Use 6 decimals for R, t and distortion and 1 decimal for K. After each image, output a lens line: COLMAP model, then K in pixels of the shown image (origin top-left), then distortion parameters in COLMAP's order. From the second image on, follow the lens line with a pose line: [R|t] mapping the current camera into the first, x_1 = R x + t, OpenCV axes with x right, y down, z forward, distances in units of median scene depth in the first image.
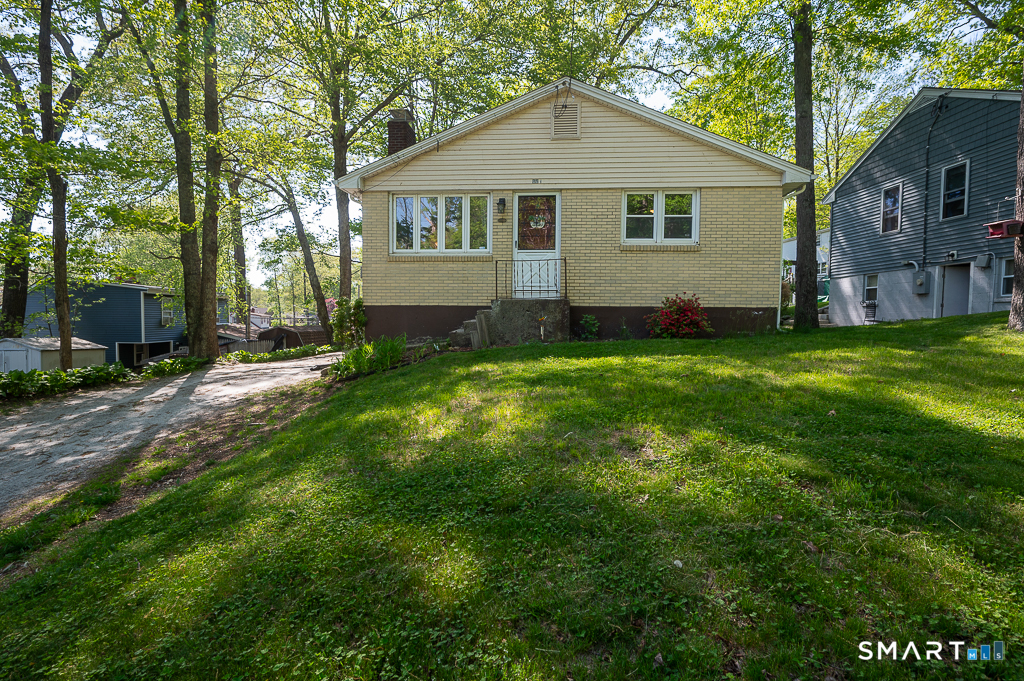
lens RADIAL K [[504.4, 0, 512.0], [0, 504.4, 340.5], [0, 0, 1]] dist [-0.000978, -0.000080]
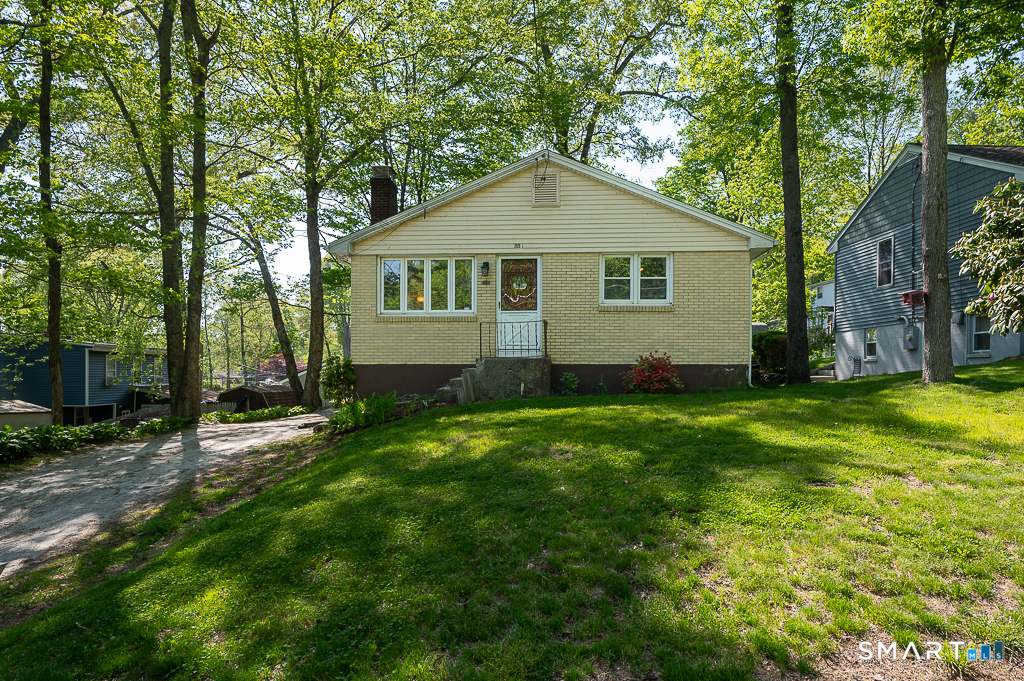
lens RADIAL K [[560.2, 0, 510.5], [0, 560.2, 377.1], [0, 0, 1]] dist [0.002018, 0.000239]
pose [[0.999786, -0.005458, 0.019958, 0.007056], [0.006295, 0.999092, -0.042142, 0.006997], [-0.019710, 0.042259, 0.998912, -0.154321]]
